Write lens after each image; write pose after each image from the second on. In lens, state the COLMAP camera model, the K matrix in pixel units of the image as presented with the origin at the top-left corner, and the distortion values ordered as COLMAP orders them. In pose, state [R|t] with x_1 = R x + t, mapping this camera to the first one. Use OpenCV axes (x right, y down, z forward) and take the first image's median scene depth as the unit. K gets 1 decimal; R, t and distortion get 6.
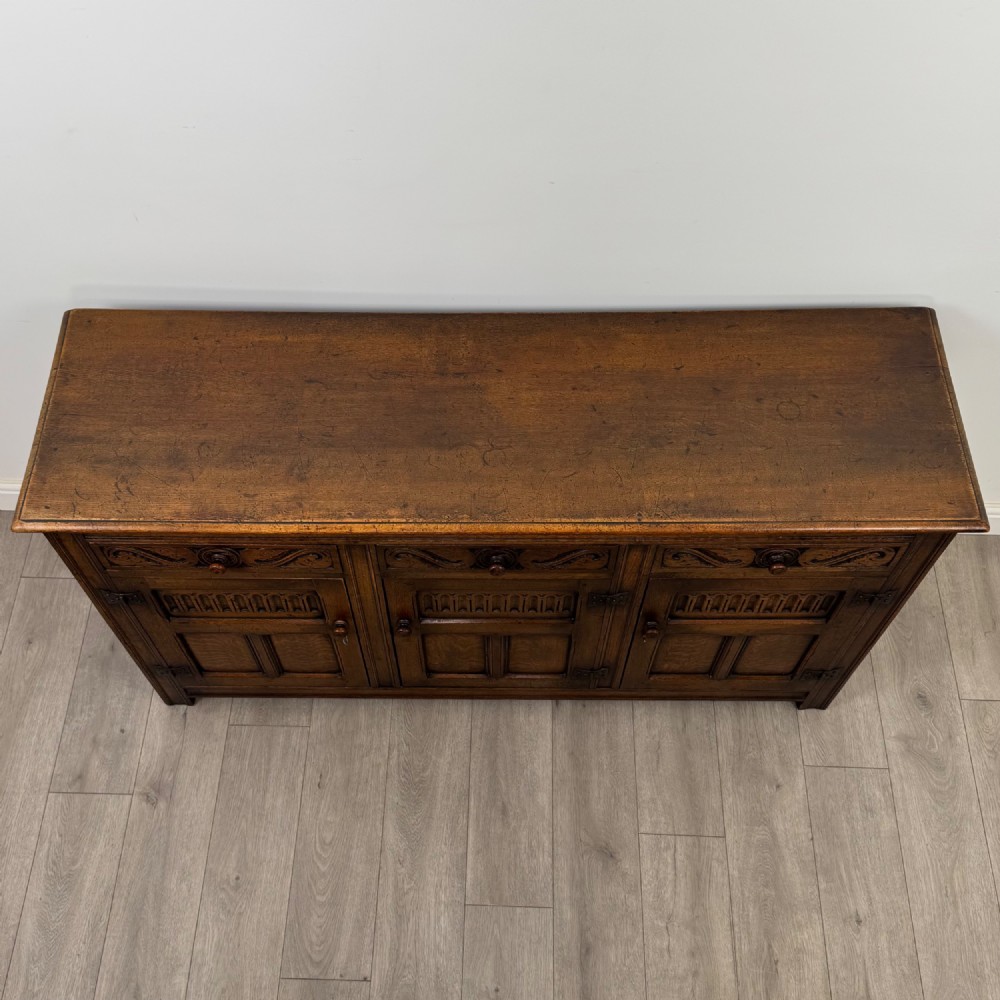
lens RADIAL K [[1061.7, 0, 474.0], [0, 1061.7, 500.6], [0, 0, 1]] dist [0.121434, -0.011665]
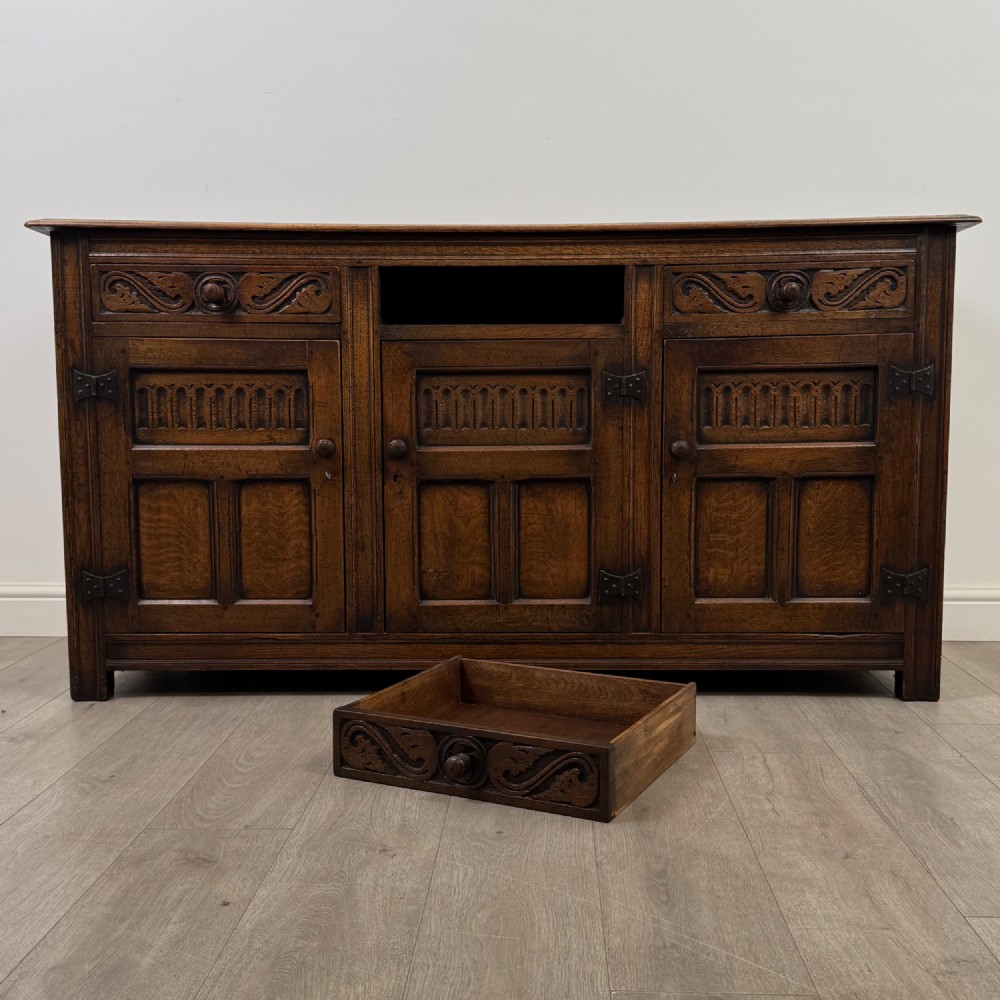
lens RADIAL K [[1046.8, 0, 500.0], [0, 1046.8, 500.0], [0, 0, 1]] dist [0.162407, -0.252271]
pose [[0.999959, 0.007781, -0.004536, 0.021725], [-0.008296, 0.599684, -0.800194, 0.793715], [-0.003506, 0.800199, 0.599724, 0.484284]]
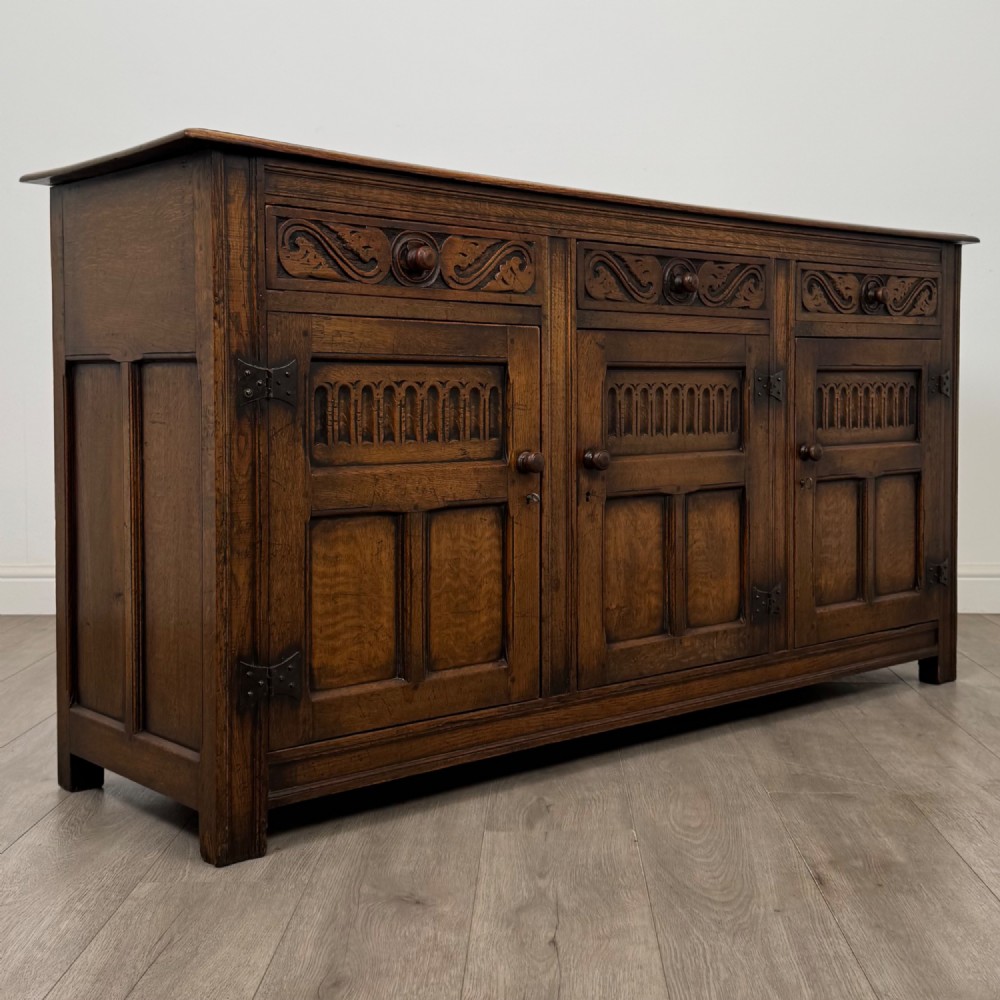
lens RADIAL K [[1258.4, 0, 498.8], [0, 1258.4, 446.4], [0, 0, 1]] dist [0.145018, -0.019050]
pose [[0.772249, -0.016468, 0.635107, -0.623148], [0.536772, 0.551683, -0.638374, 0.590078], [-0.339865, 0.833891, 0.434876, 0.607561]]
